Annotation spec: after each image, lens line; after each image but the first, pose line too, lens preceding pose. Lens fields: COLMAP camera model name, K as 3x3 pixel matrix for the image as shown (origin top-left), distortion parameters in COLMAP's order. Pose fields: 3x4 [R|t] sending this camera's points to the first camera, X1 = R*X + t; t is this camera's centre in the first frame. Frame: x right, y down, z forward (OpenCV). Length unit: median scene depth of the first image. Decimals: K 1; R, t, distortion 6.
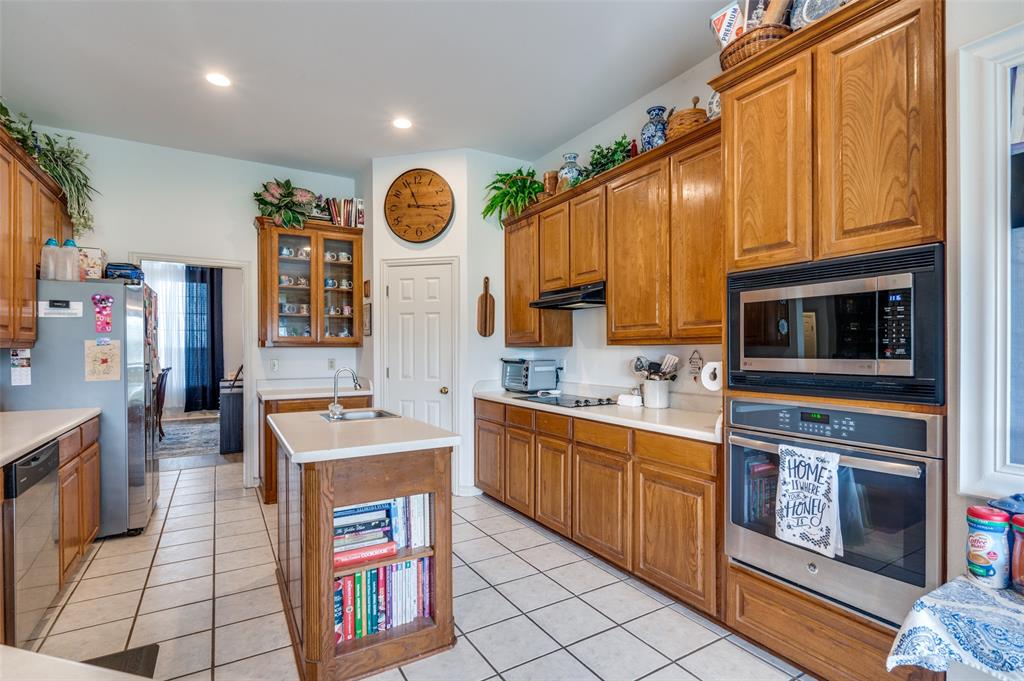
lens RADIAL K [[492.1, 0, 514.3], [0, 492.1, 351.5], [0, 0, 1]] dist [-0.000266, -0.000010]
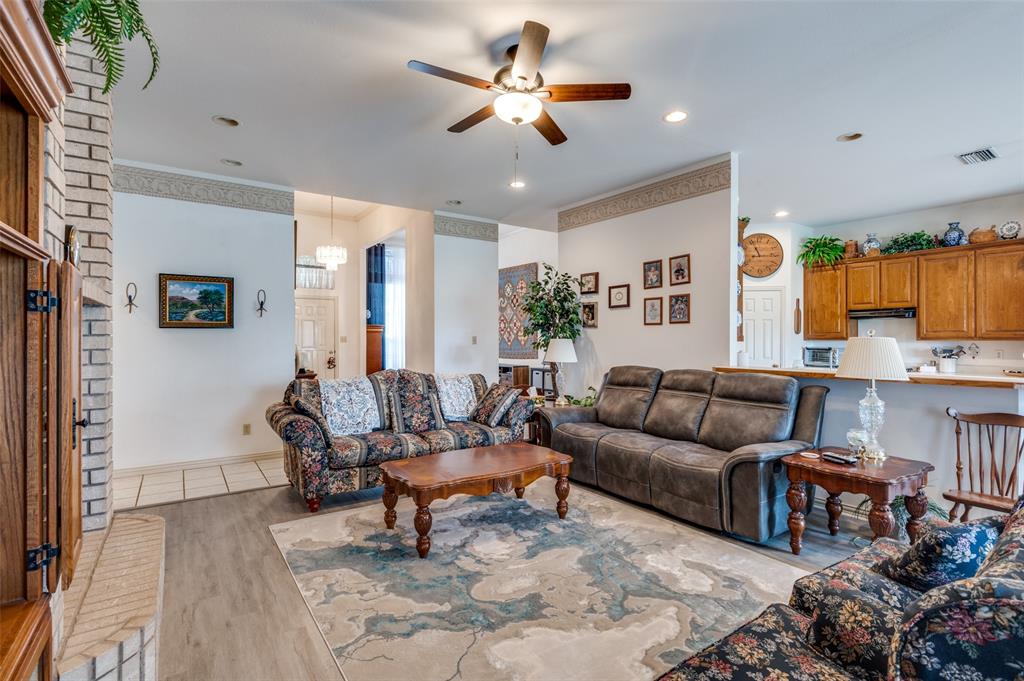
lens RADIAL K [[482.5, 0, 519.0], [0, 482.5, 337.2], [0, 0, 1]] dist [-0.000051, 0.000139]
pose [[0.997259, 0.005411, 0.073797, -1.130588], [-0.005145, 0.999980, -0.003800, -0.007556], [-0.073816, 0.003410, 0.997266, -0.576513]]
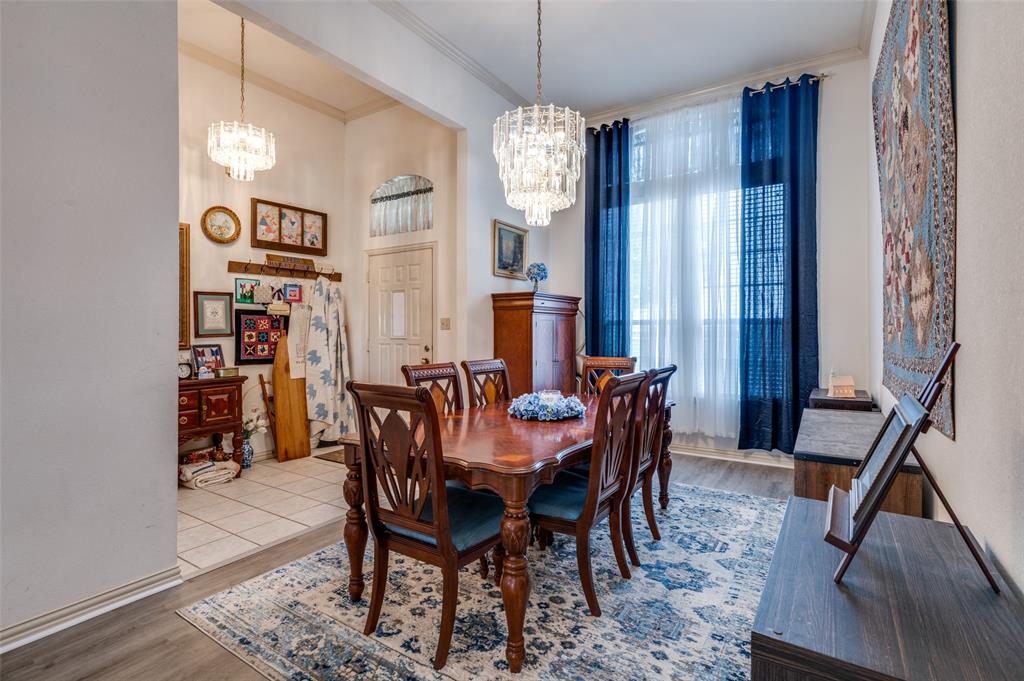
lens RADIAL K [[482.5, 0, 519.0], [0, 482.5, 337.2], [0, 0, 1]] dist [-0.000051, 0.000139]
pose [[0.445444, 0.002111, -0.895307, -0.716699], [-0.007573, 0.999970, -0.001410, 0.027896], [0.895278, 0.007408, 0.445446, 1.260100]]
